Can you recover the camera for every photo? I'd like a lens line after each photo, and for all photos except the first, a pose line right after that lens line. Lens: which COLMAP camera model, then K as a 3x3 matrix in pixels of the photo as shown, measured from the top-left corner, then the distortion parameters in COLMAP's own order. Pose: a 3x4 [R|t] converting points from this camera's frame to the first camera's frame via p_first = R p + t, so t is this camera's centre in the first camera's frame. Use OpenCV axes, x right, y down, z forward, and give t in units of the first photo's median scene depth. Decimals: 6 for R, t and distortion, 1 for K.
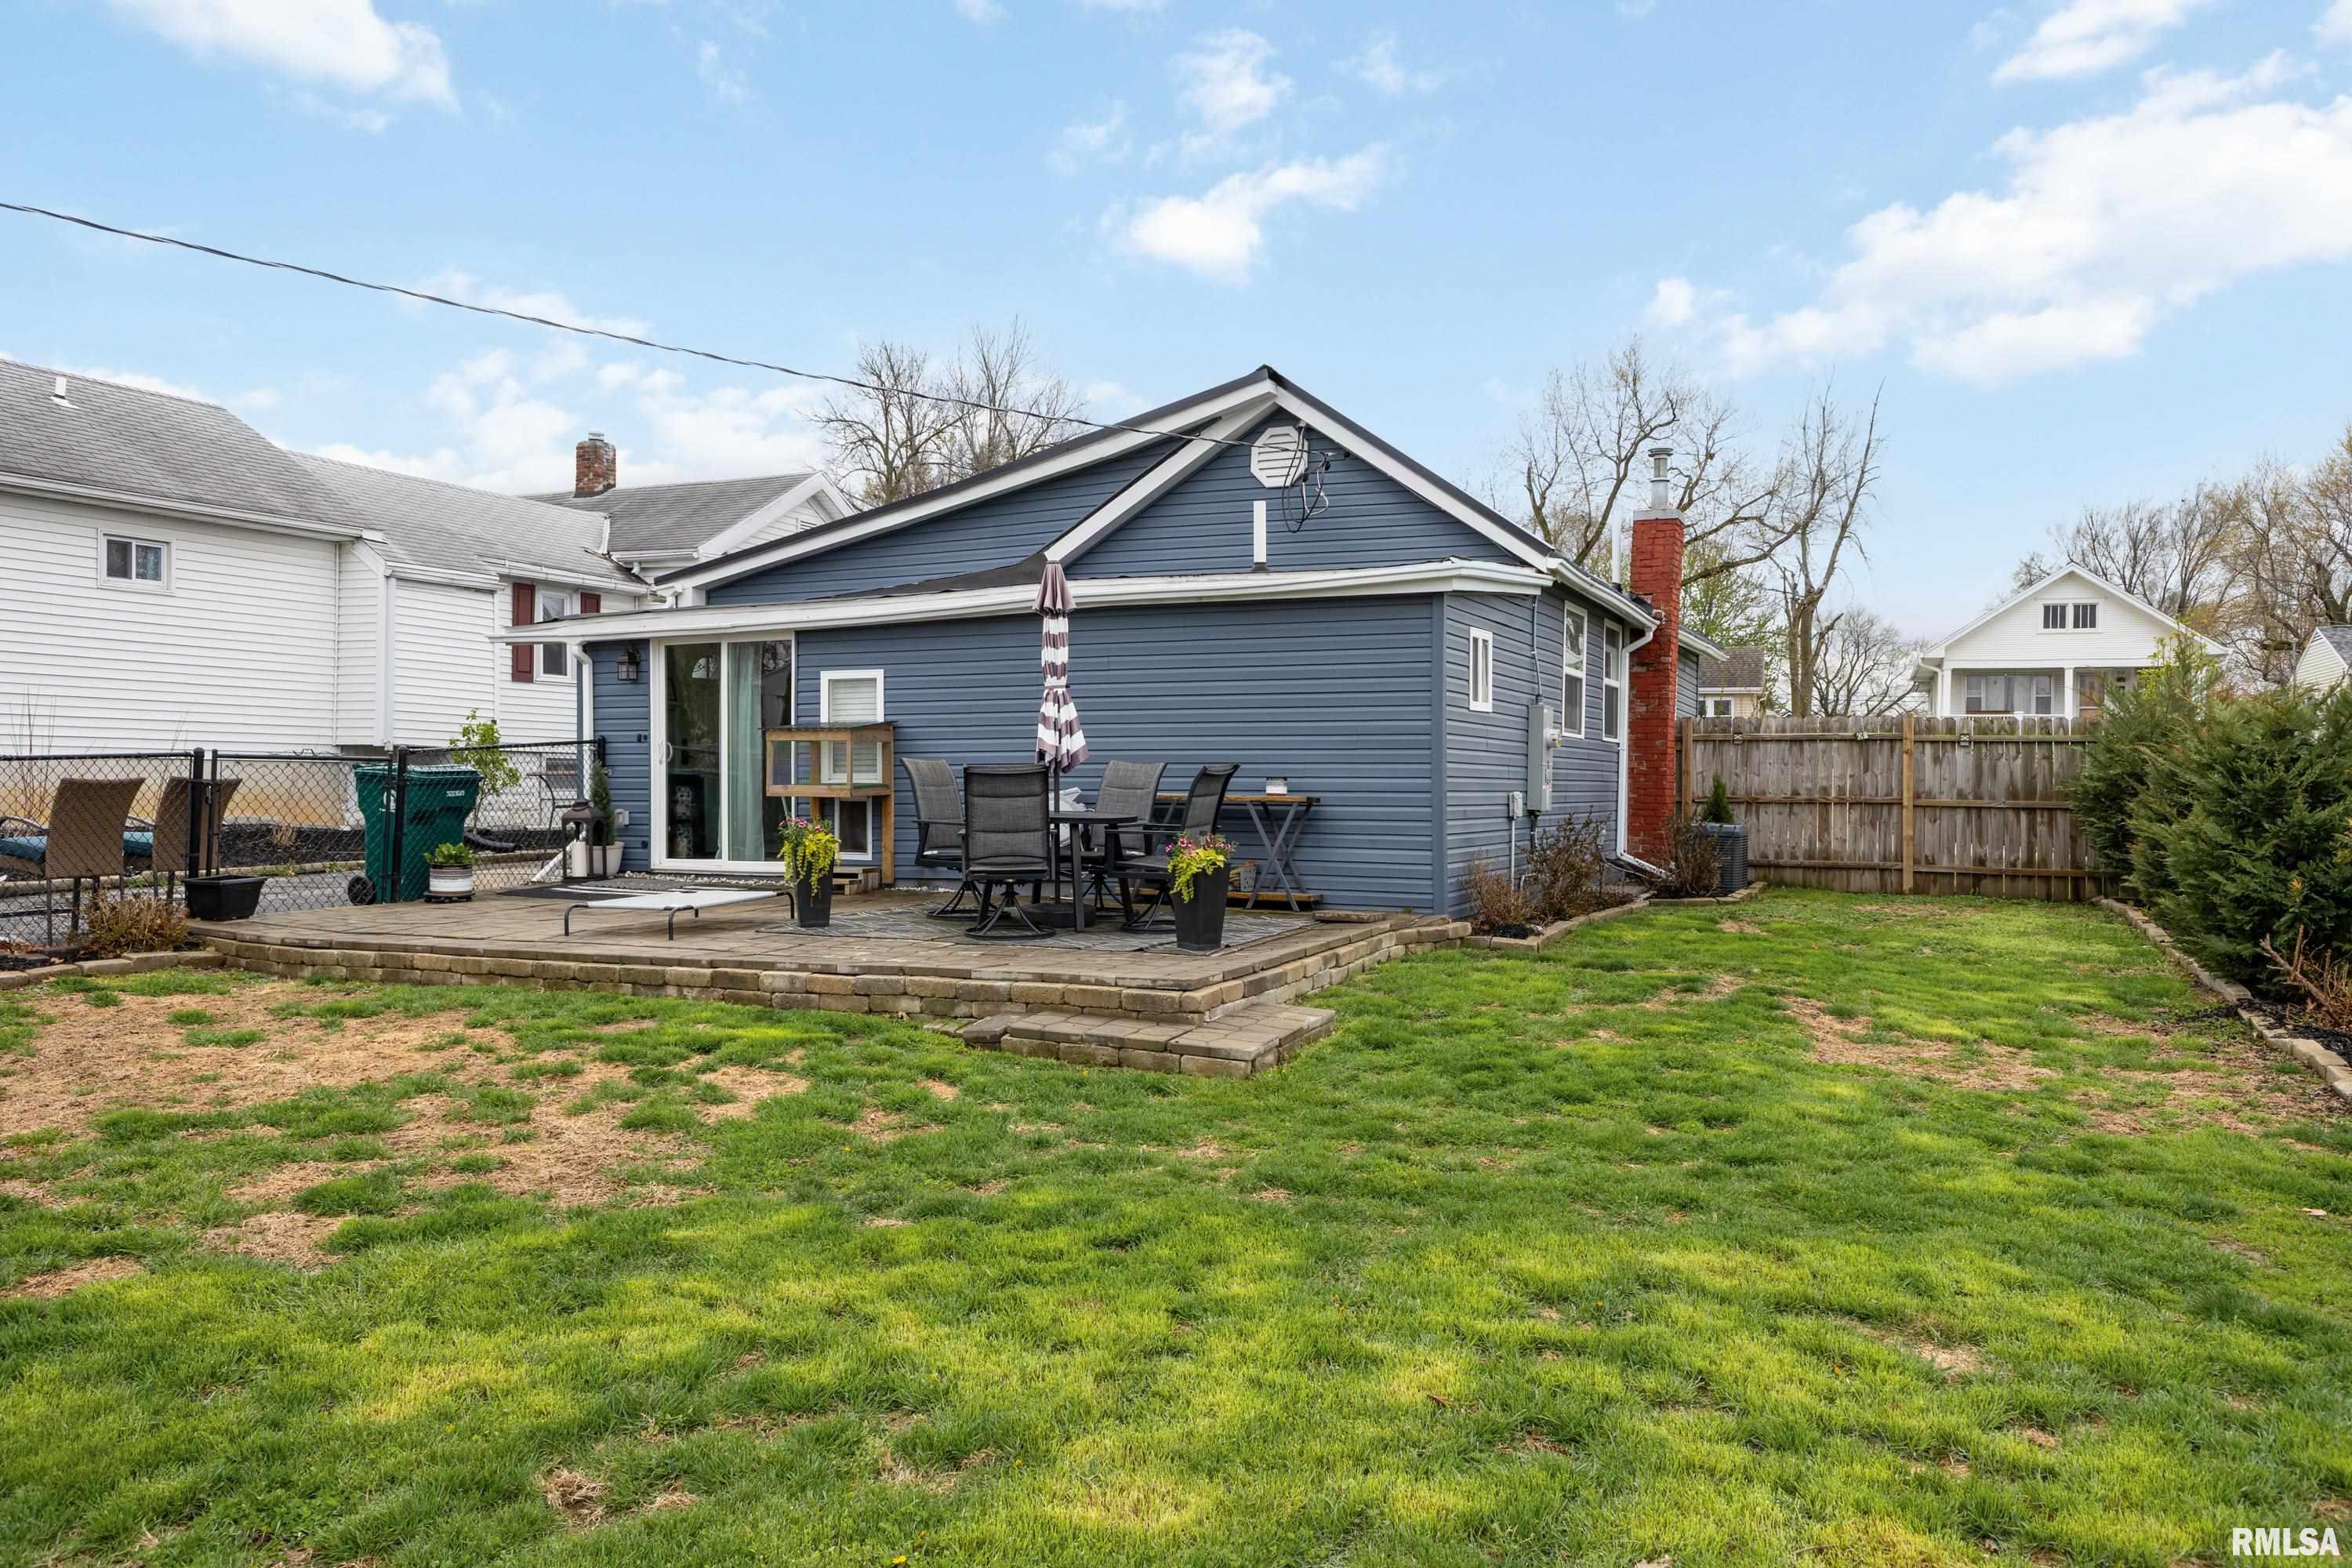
lens RADIAL K [[1717.4, 0, 1176.0], [0, 1717.4, 784.0], [0, 0, 1]] dist [0.046581, -0.036180]
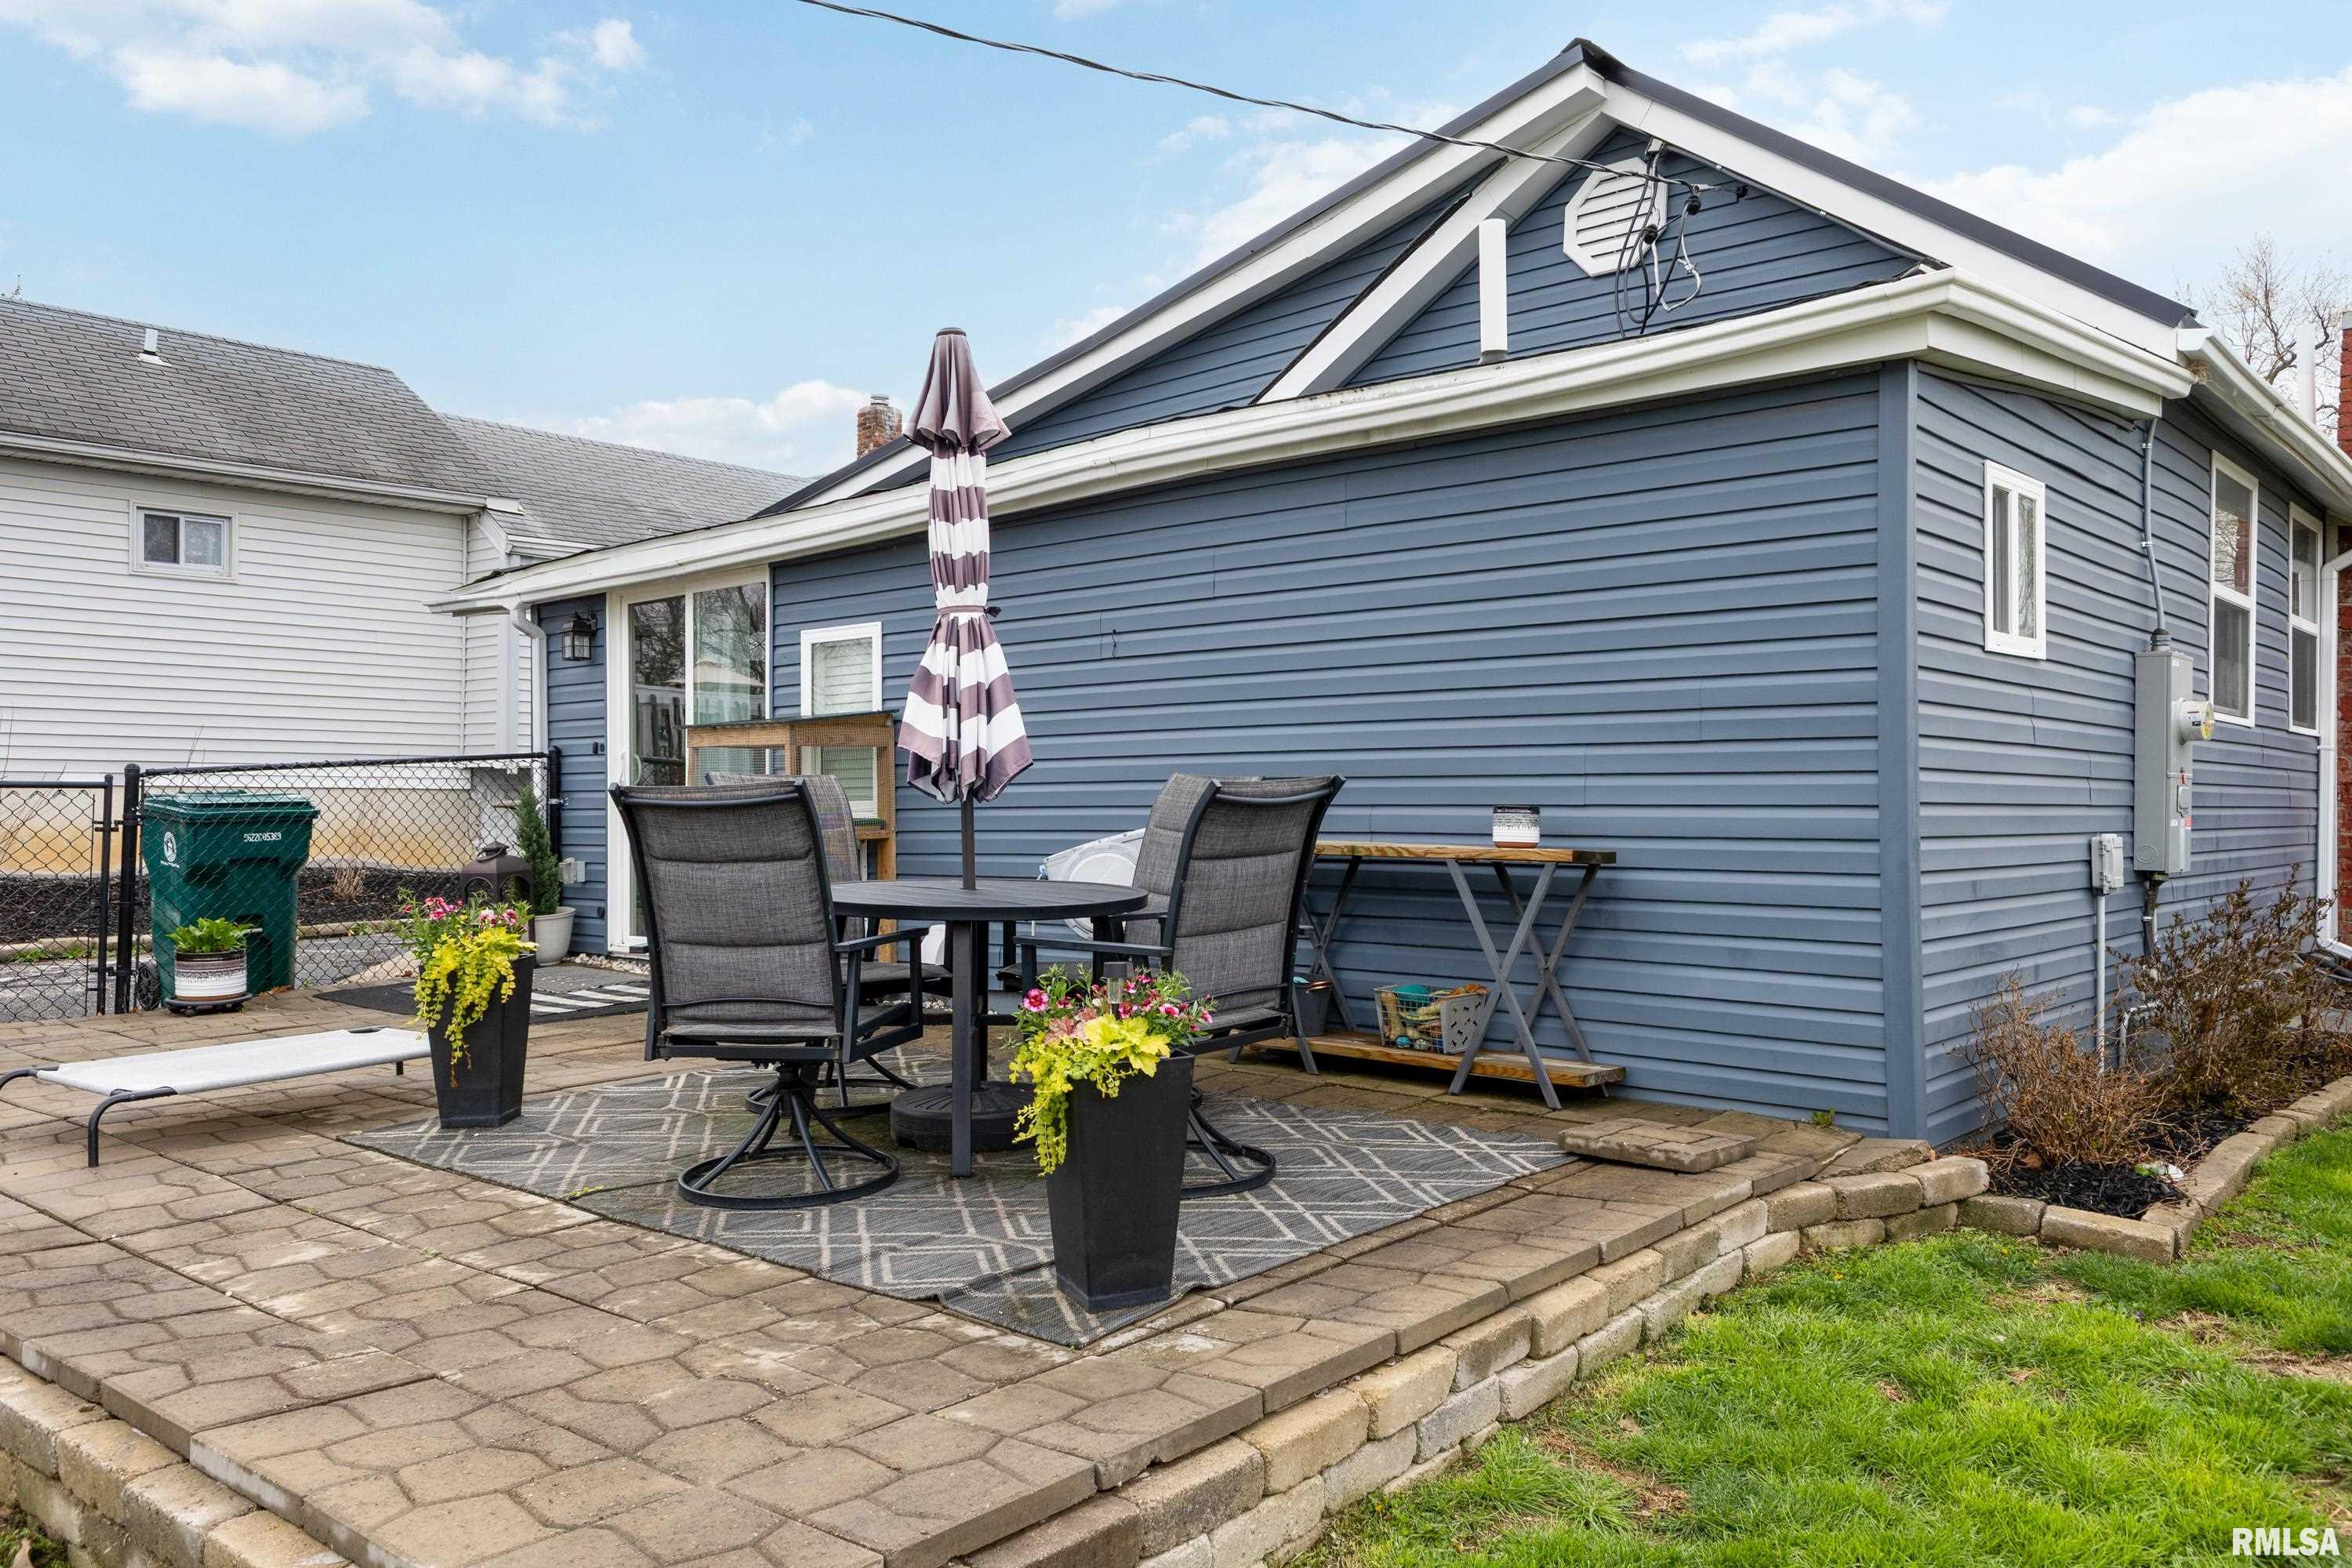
lens RADIAL K [[1717.4, 0, 1176.0], [0, 1717.4, 784.0], [0, 0, 1]] dist [0.046581, -0.036180]
pose [[0.955691, -0.008316, -0.294255, 0.093847], [0.004290, 0.999888, -0.014328, -0.003299], [0.294342, 0.012431, 0.955619, 0.471201]]
